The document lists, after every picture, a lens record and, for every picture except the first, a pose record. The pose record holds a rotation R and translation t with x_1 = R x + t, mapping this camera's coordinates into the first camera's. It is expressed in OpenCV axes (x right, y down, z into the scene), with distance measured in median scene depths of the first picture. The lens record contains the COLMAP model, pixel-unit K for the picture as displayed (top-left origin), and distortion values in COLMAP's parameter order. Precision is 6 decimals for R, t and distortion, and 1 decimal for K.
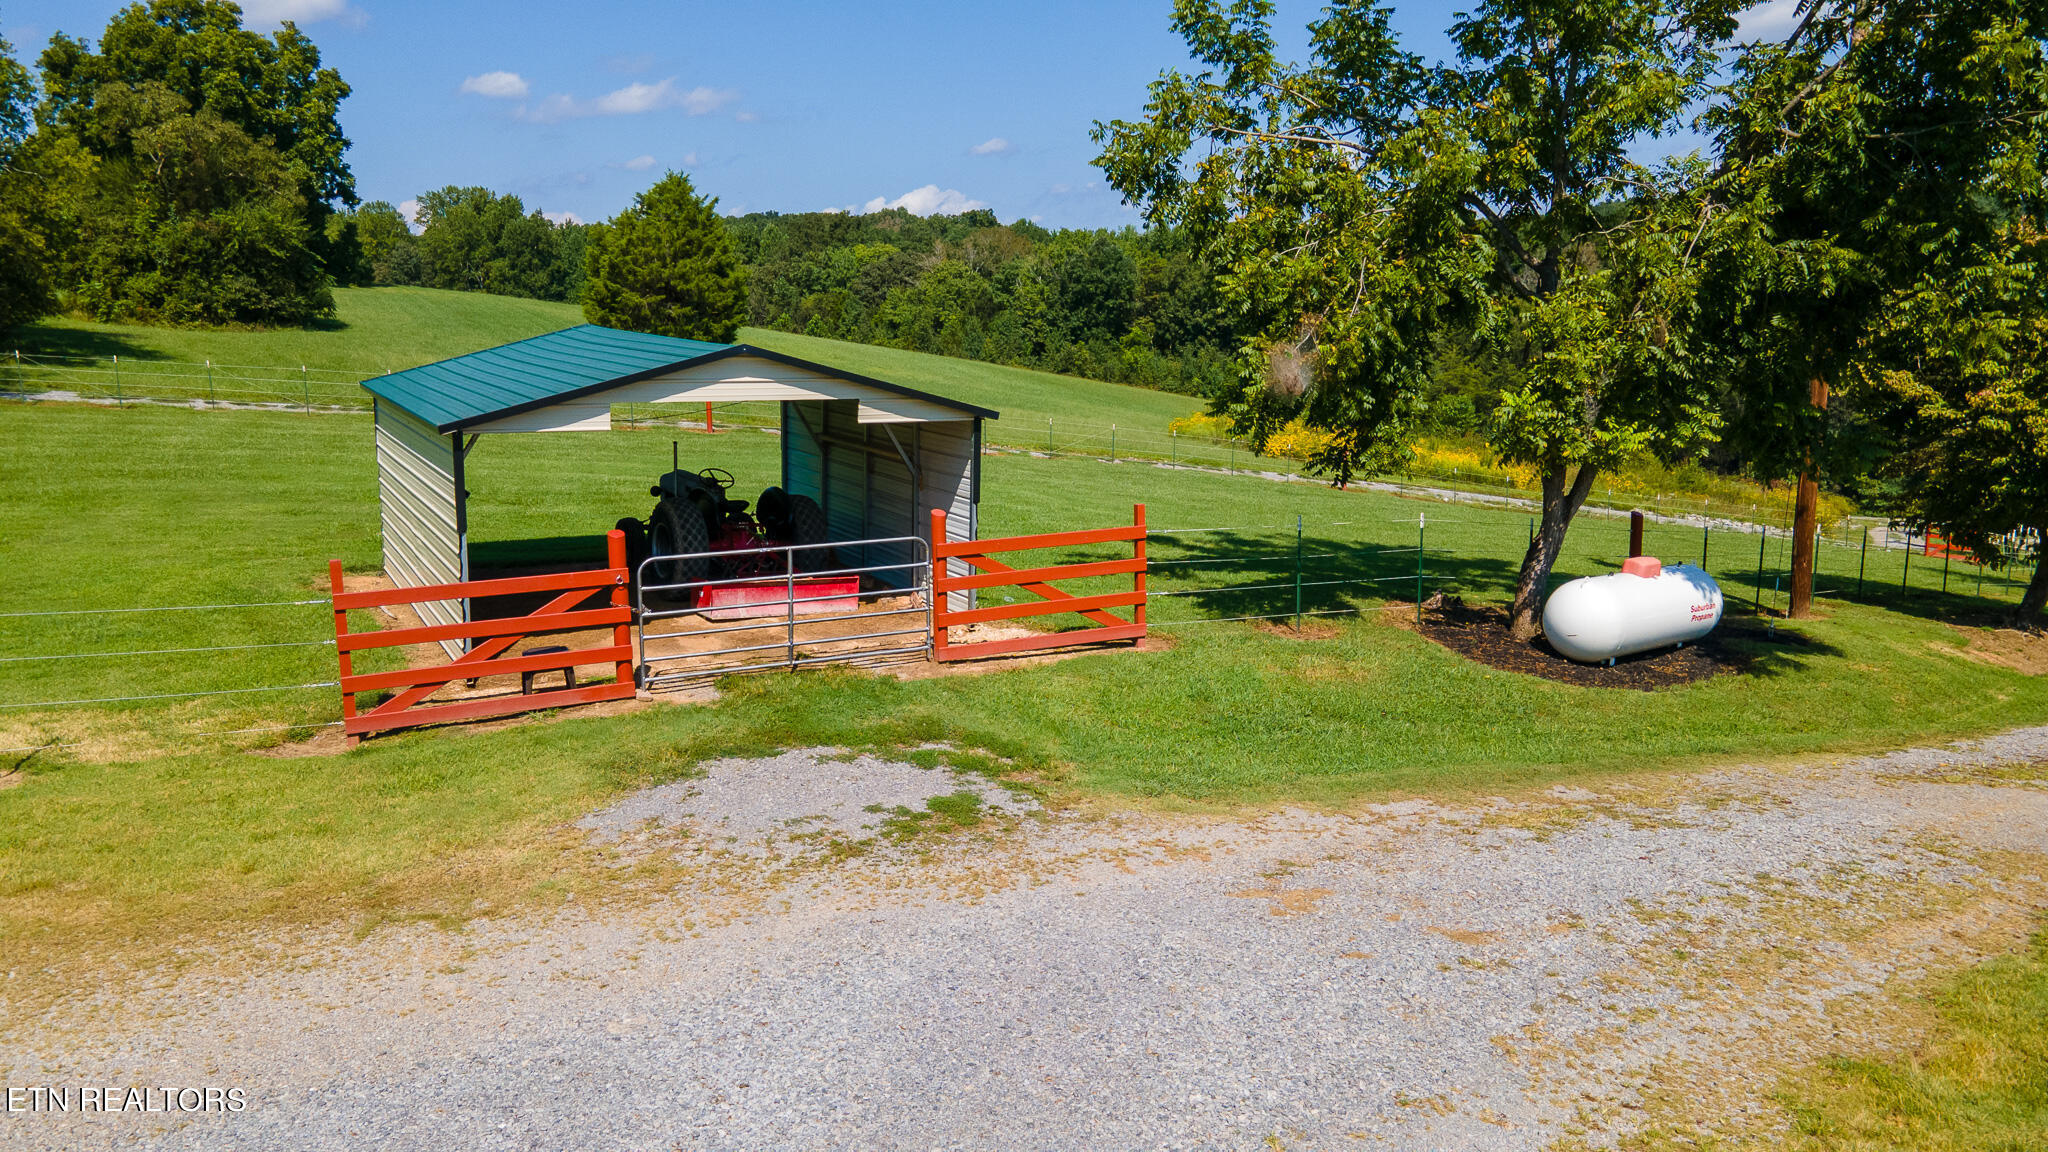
lens RADIAL K [[1494.7, 0, 1019.5], [0, 1494.7, 563.4], [0, 0, 1]] dist [0.034588, 0.013876]
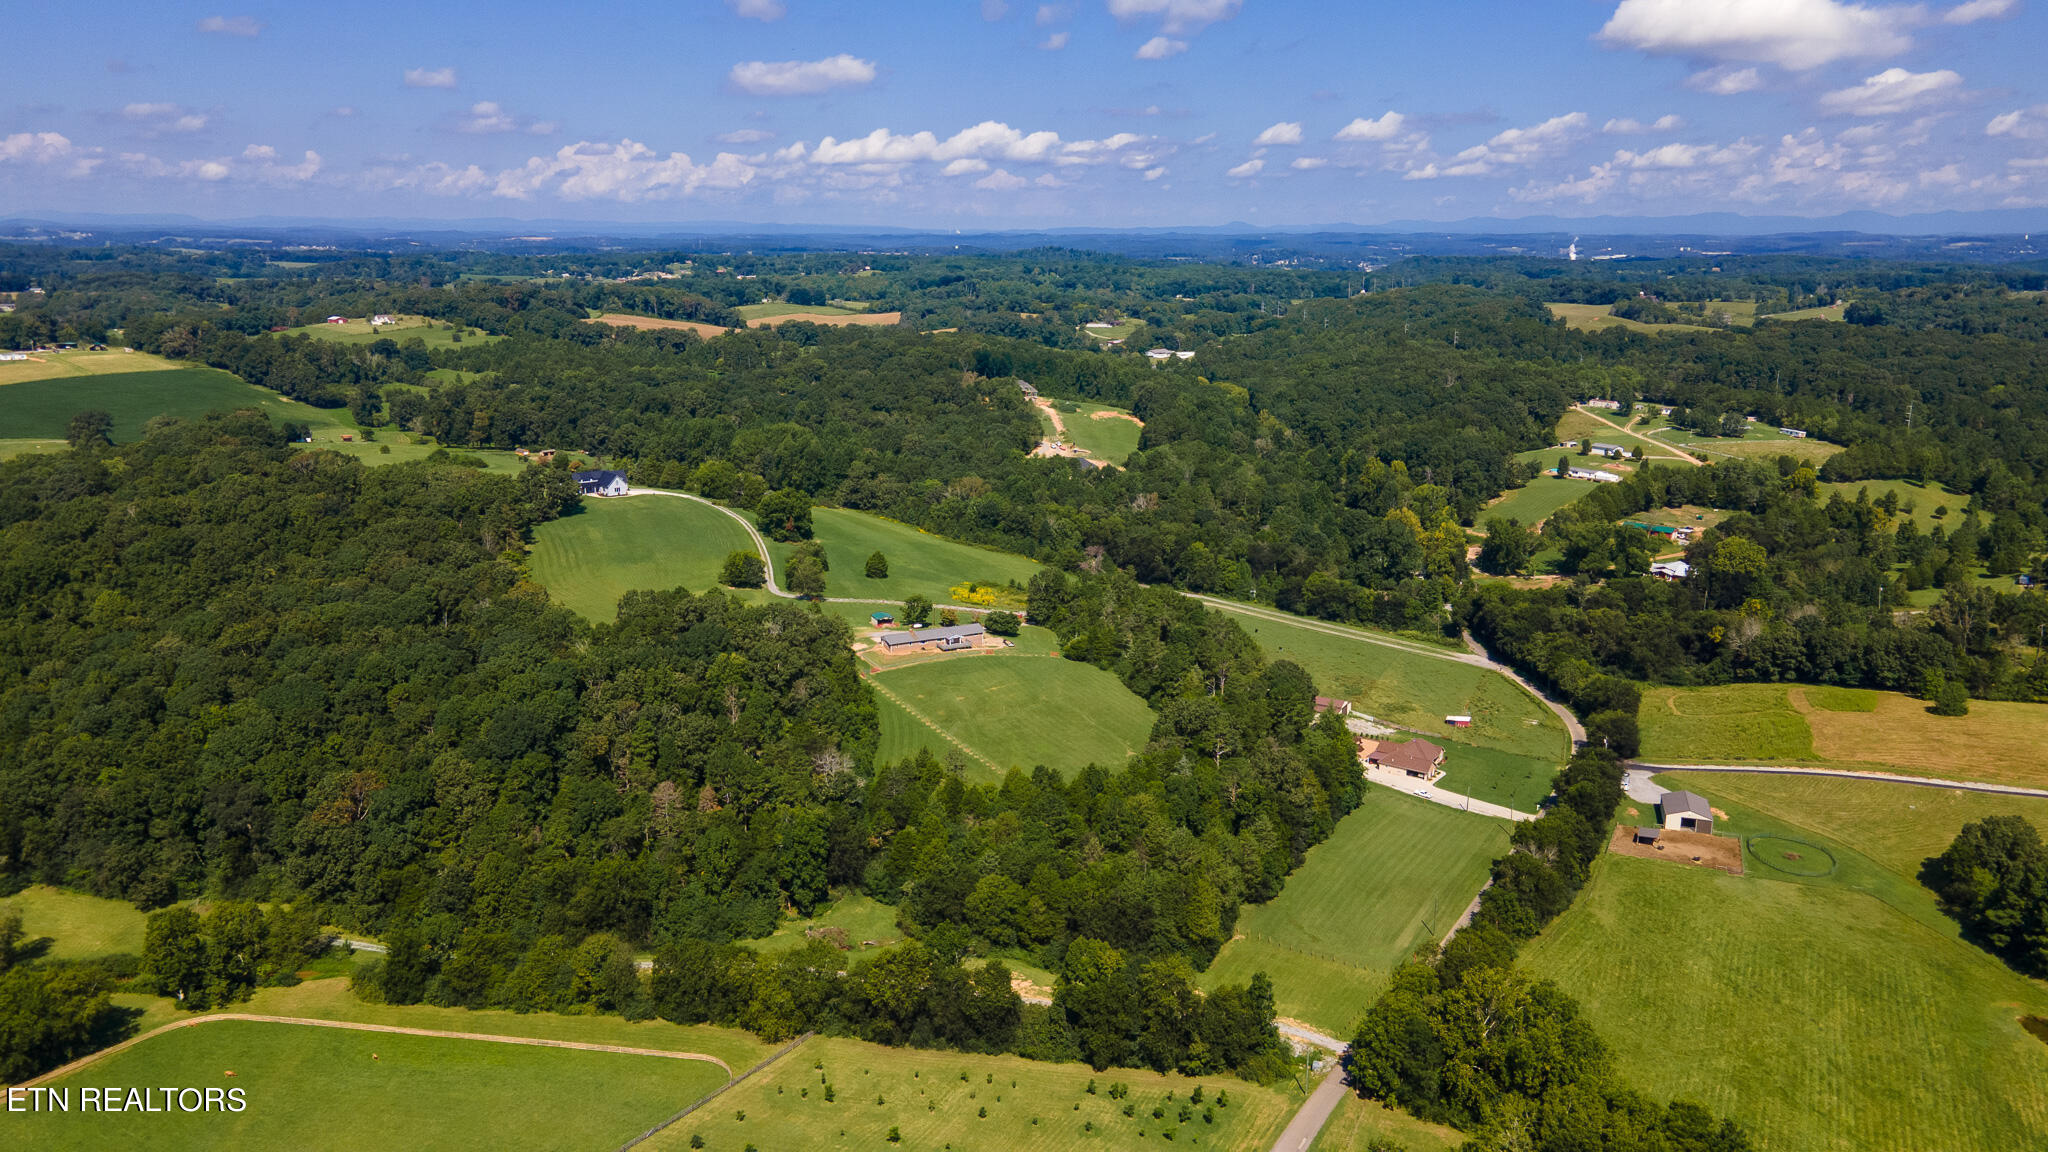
lens RADIAL K [[1494.7, 0, 1026.7], [0, 1494.7, 578.2], [0, 0, 1]] dist [0.034588, 0.013876]
pose [[0.995123, 0.043897, -0.088339, 0.464877], [-0.038815, 0.997536, 0.058446, -0.245026], [0.090687, -0.054732, 0.994374, -2.527351]]
